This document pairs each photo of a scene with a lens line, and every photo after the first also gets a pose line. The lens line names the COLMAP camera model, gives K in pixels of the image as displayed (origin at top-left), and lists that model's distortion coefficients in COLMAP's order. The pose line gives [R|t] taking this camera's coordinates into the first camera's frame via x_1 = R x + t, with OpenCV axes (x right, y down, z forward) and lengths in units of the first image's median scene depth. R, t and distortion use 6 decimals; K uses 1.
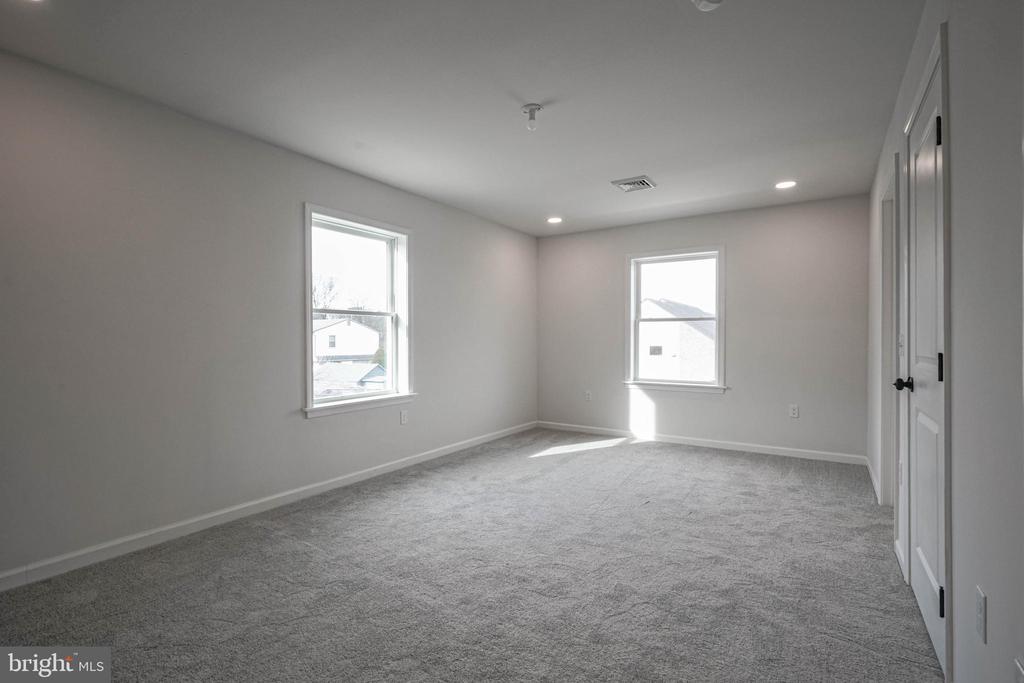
lens RADIAL K [[487.0, 0, 512.0], [0, 487.0, 341.5], [0, 0, 1]] dist [0.001070, 0.000159]
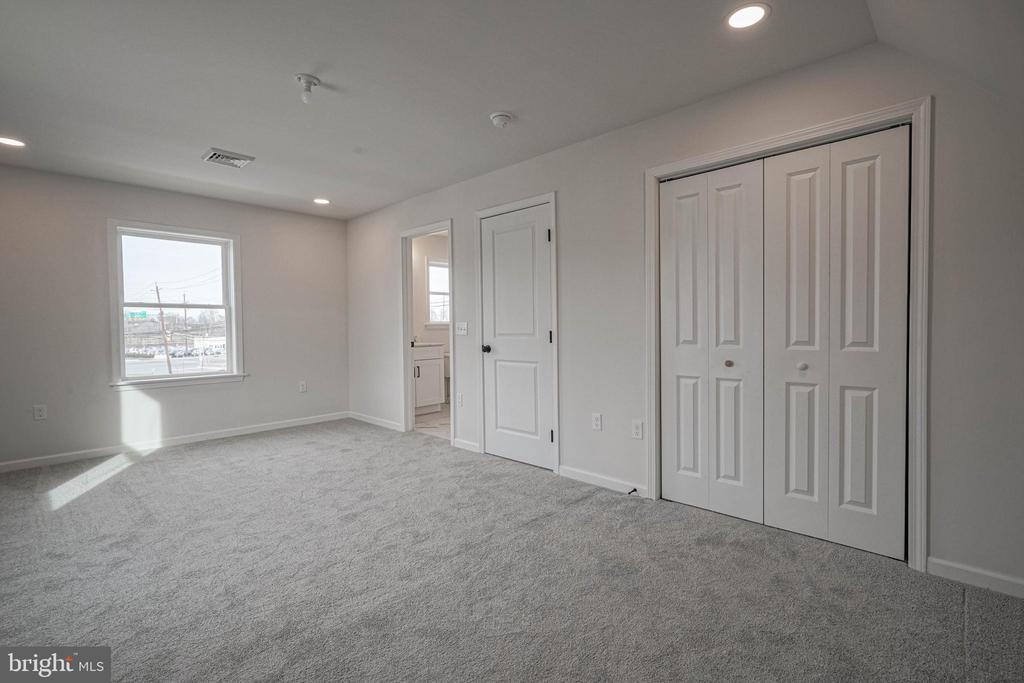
lens RADIAL K [[470.2, 0, 533.6], [0, 470.2, 337.9], [0, 0, 1]] dist [0.001737, 0.000486]
pose [[0.136848, -0.026359, 0.990241, -0.679906], [0.013581, 0.999602, 0.024731, 0.001152], [-0.990499, 0.010064, 0.137151, 0.381065]]
